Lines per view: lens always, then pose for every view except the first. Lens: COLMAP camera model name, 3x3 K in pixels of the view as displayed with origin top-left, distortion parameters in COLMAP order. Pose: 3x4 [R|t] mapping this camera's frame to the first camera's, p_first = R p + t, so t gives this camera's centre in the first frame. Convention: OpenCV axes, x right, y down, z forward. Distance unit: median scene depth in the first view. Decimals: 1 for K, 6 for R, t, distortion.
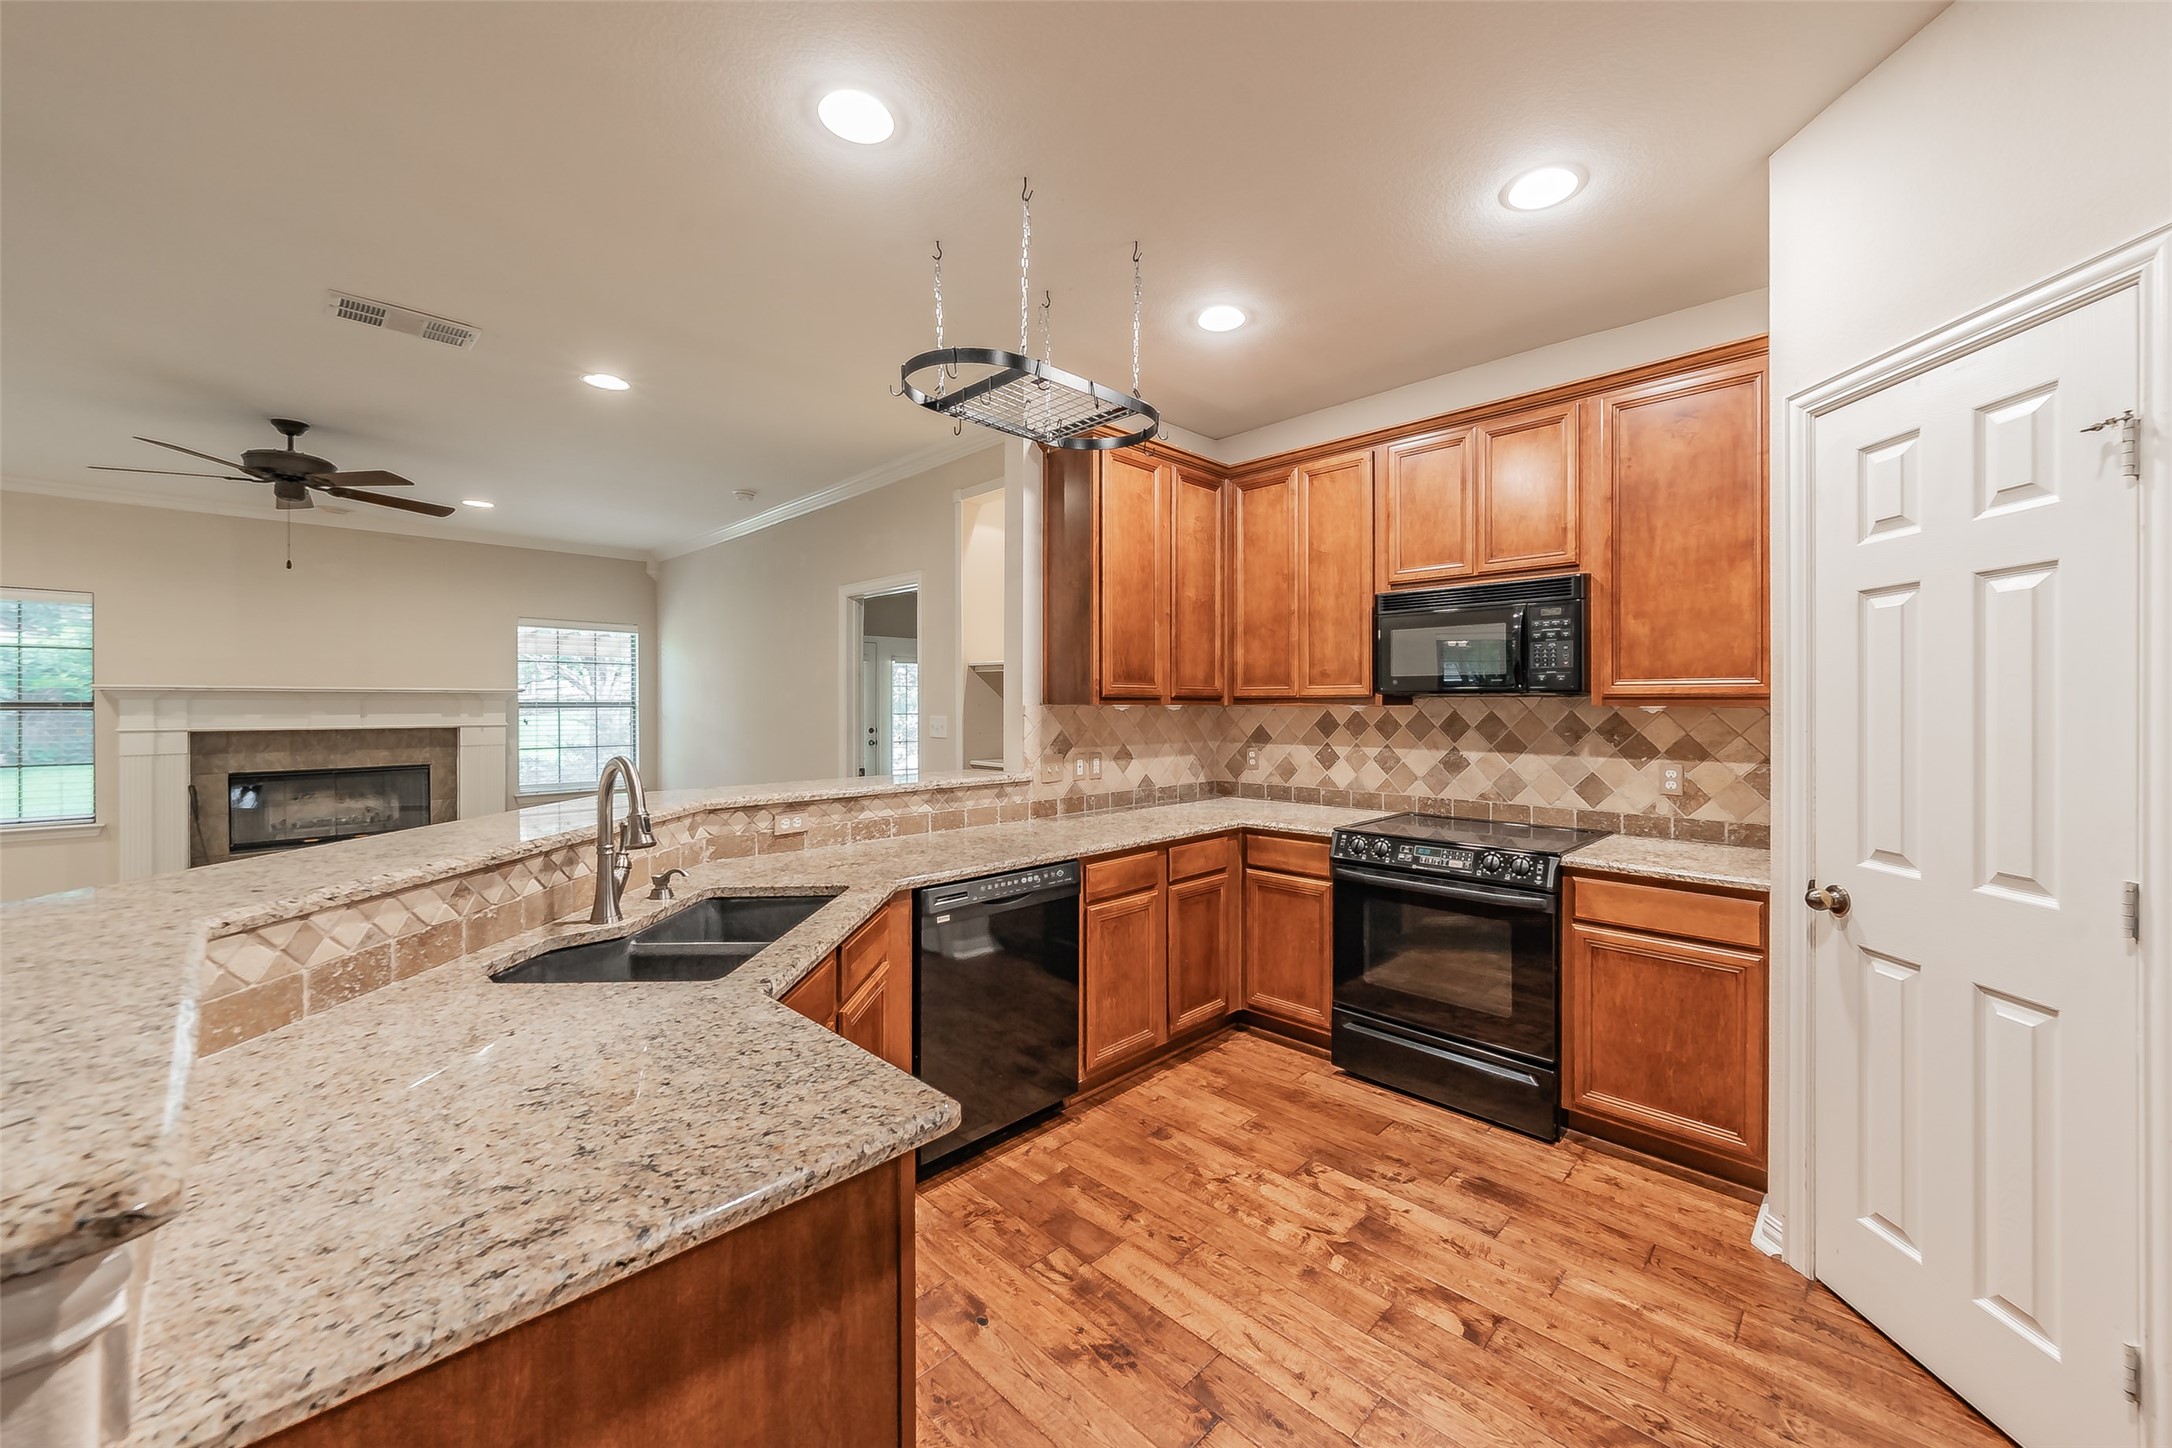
lens RADIAL K [[770.4, 0, 1092.2], [0, 770.4, 710.1], [0, 0, 1]] dist [0.001222, -0.000247]
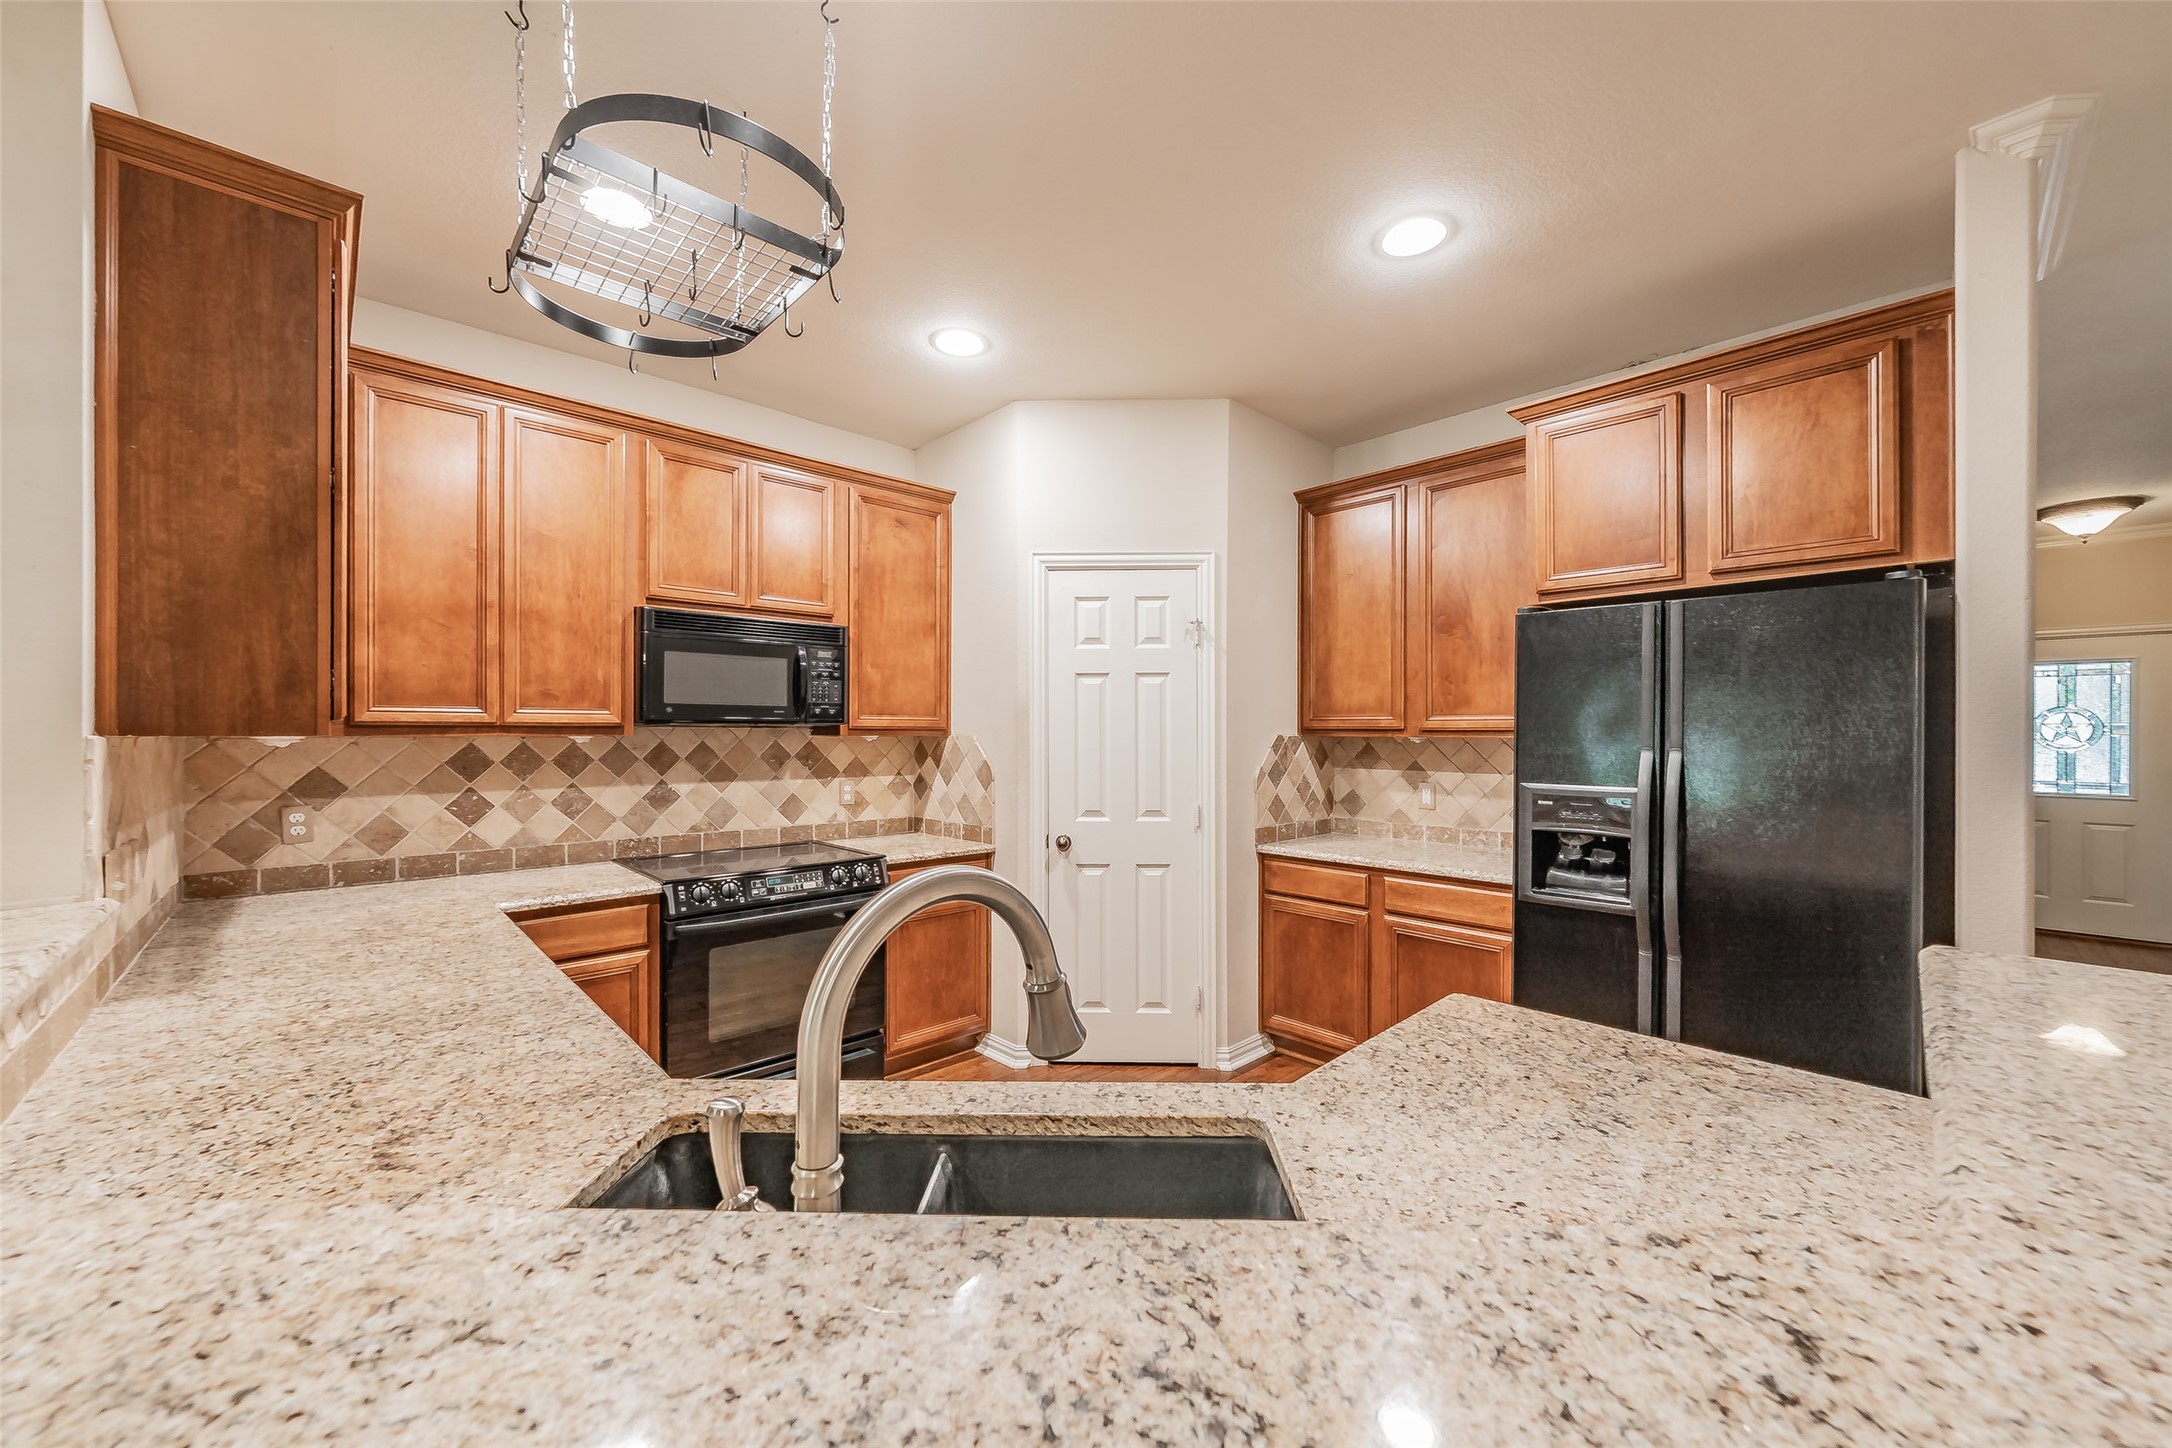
lens RADIAL K [[819.6, 0, 1081.7], [0, 819.6, 732.8], [0, 0, 1]] dist [-0.001388, -0.000387]
pose [[0.060666, 0.002211, 0.998156, -0.556643], [0.008406, 0.999961, -0.002726, -0.002888], [-0.998123, 0.008556, 0.060645, 0.493436]]
